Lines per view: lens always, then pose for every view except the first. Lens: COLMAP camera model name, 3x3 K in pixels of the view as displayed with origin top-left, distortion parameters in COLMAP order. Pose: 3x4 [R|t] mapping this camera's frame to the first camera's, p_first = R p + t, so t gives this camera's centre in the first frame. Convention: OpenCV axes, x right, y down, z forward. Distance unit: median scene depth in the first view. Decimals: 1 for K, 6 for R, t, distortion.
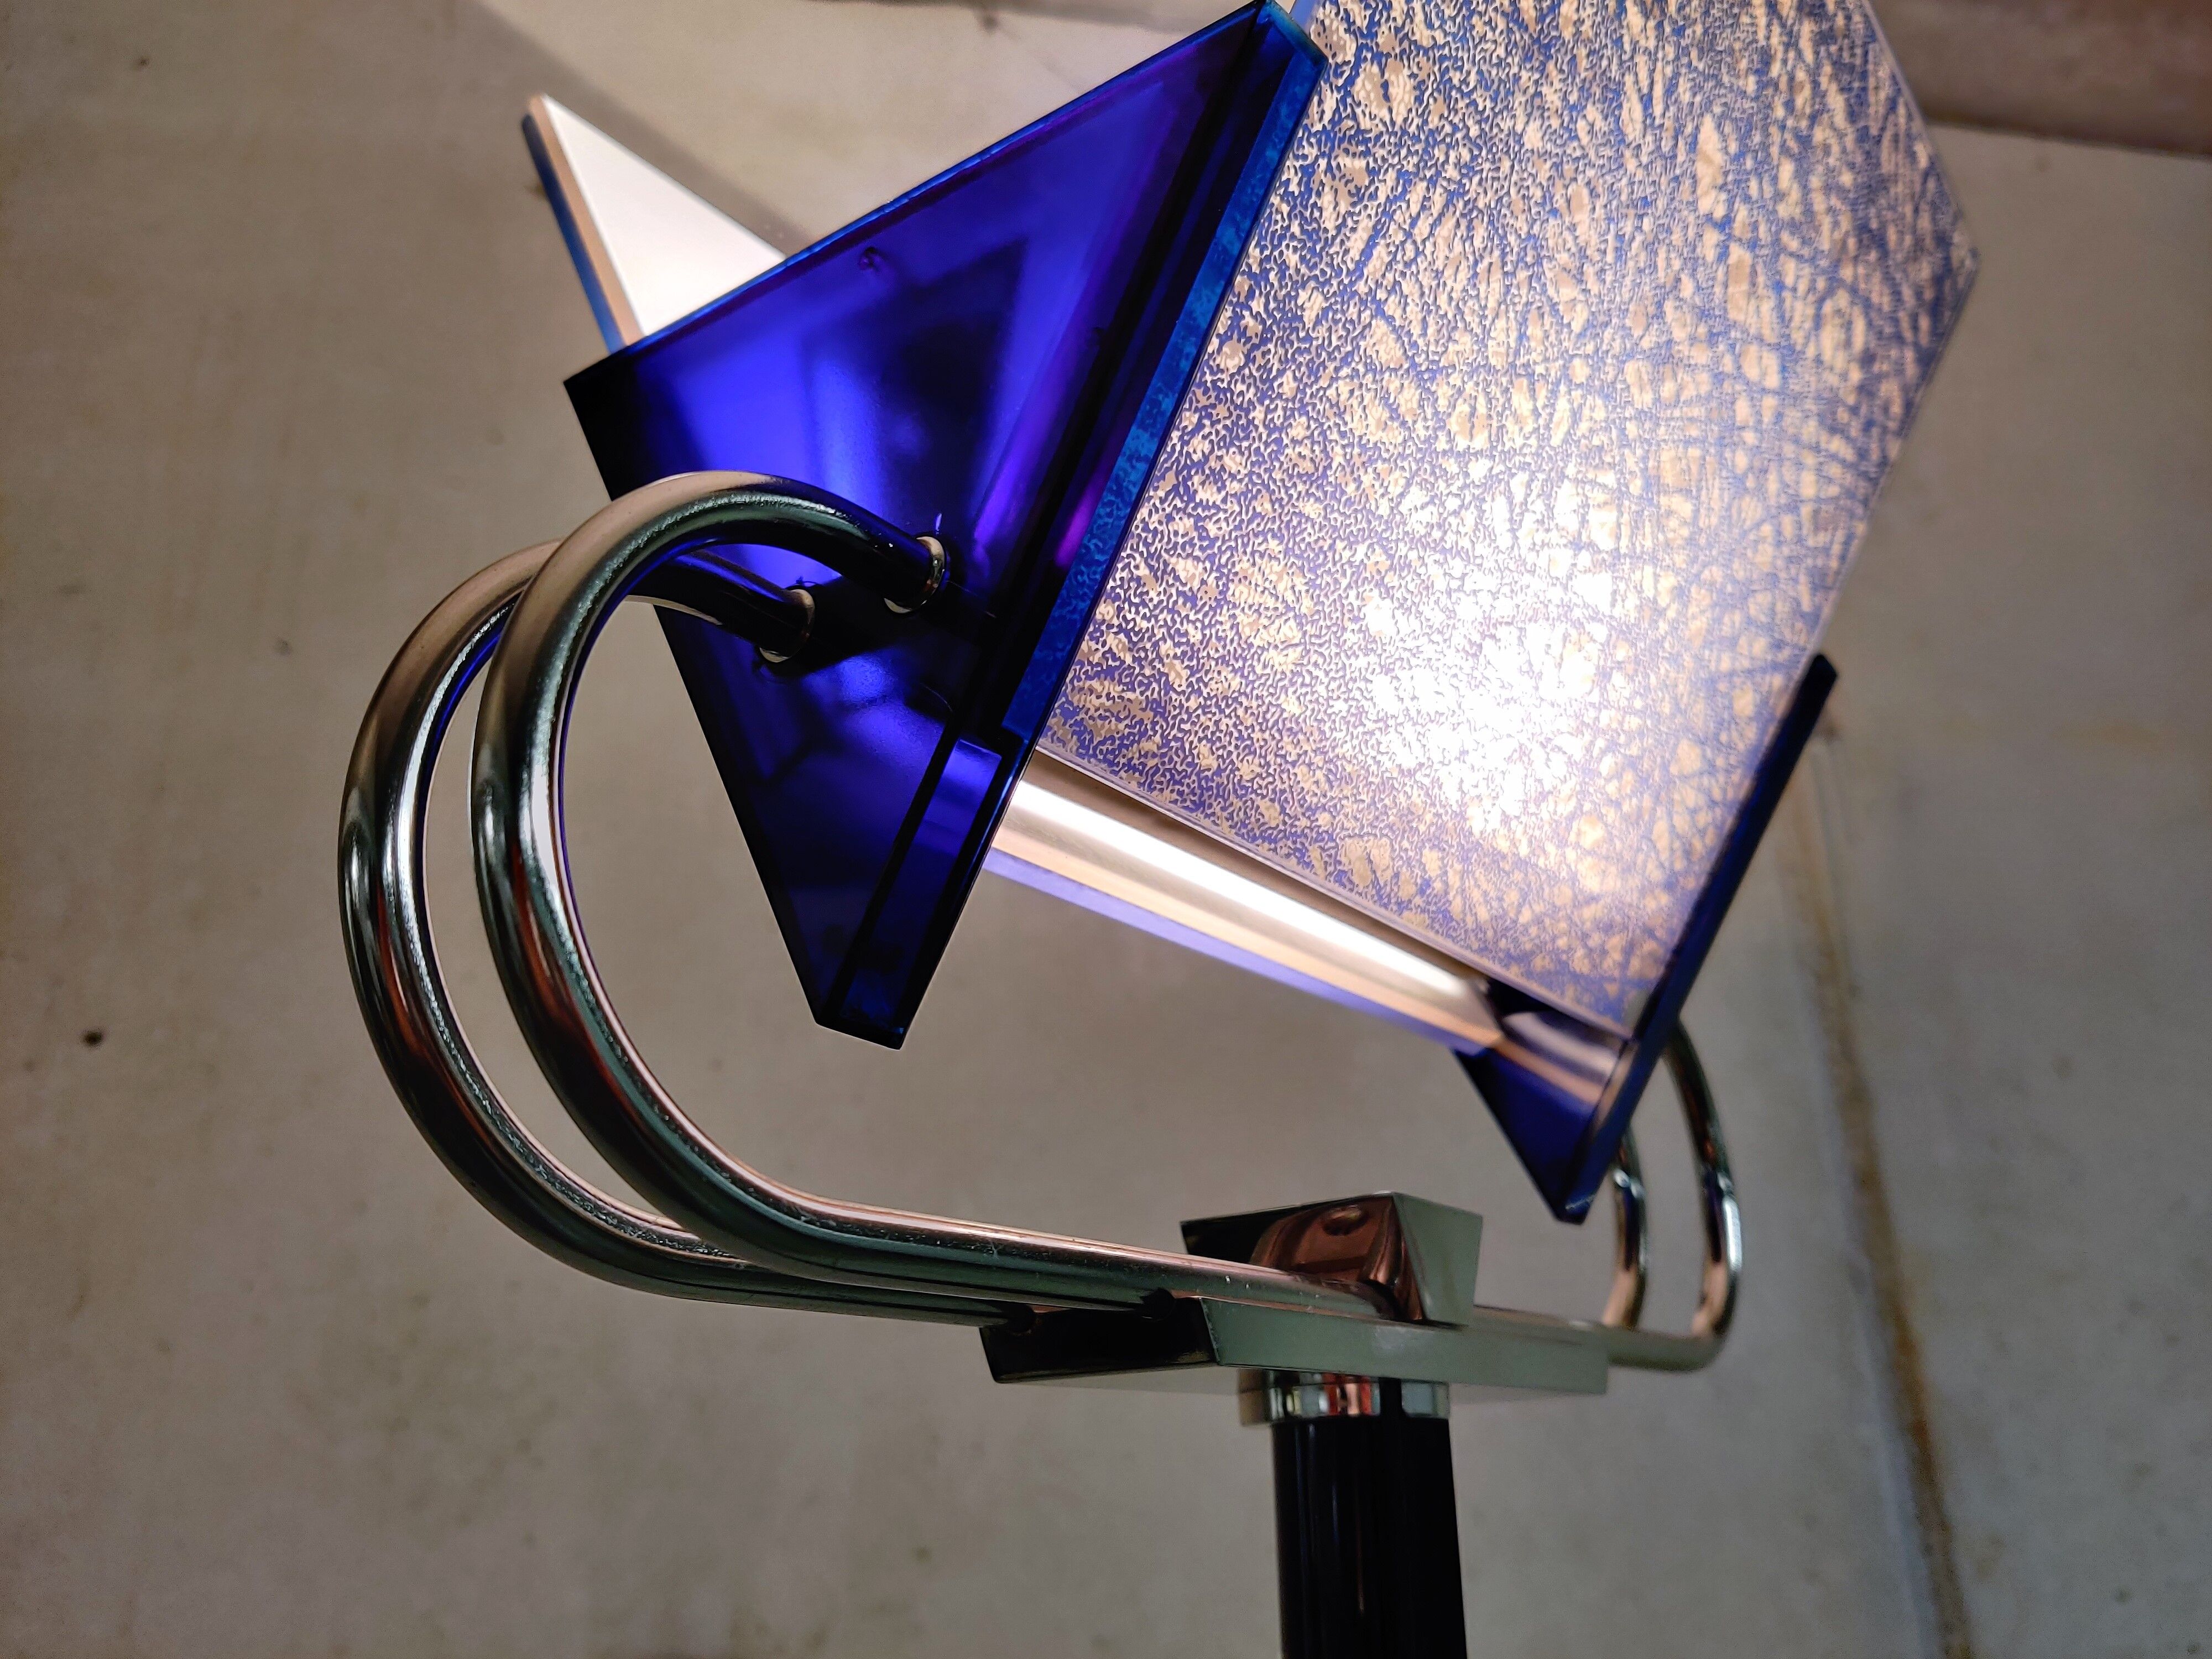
lens RADIAL K [[1753.5, 0, 1199.9], [0, 1753.5, 832.2], [0, 0, 1]] dist [0.006486, -0.031228]
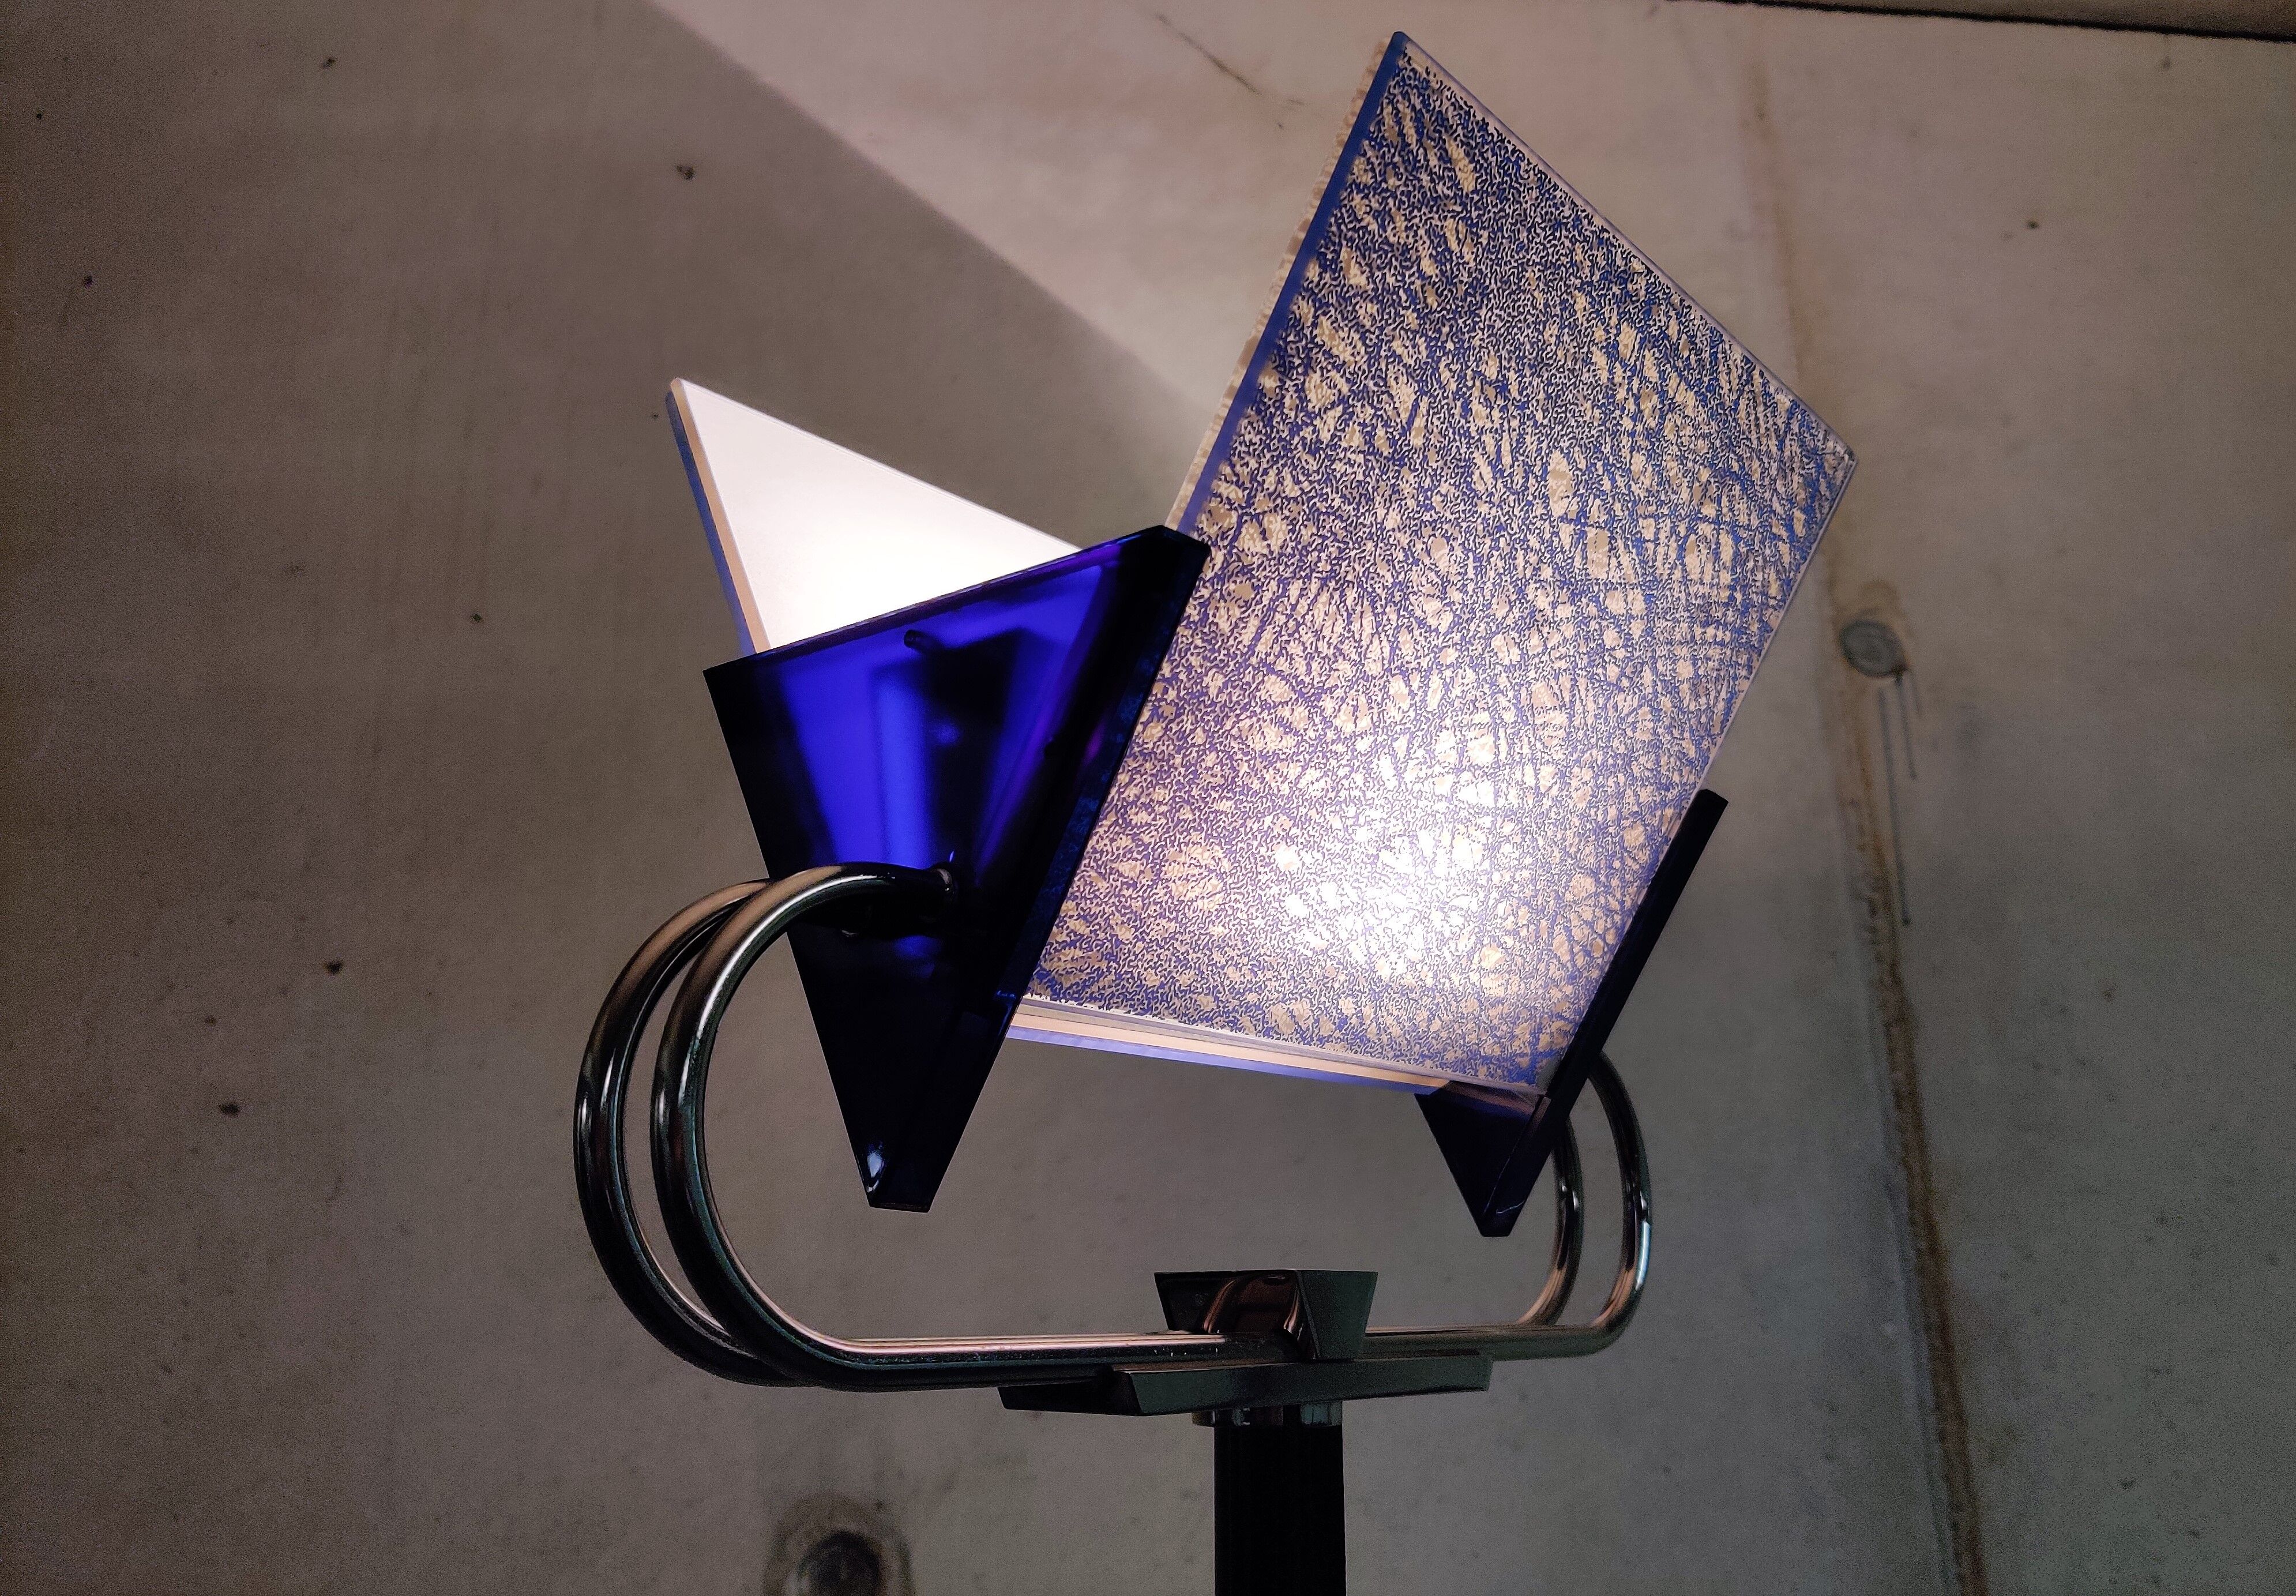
lens RADIAL K [[1903.8, 0, 1228.1], [0, 1903.8, 713.7], [0, 0, 1]] dist [-0.008241, -0.019464]
pose [[0.996008, 0.003057, -0.089216, 0.191425], [0.004072, 0.996817, 0.079616, -0.358954], [0.089176, -0.079662, 0.992825, -0.478794]]
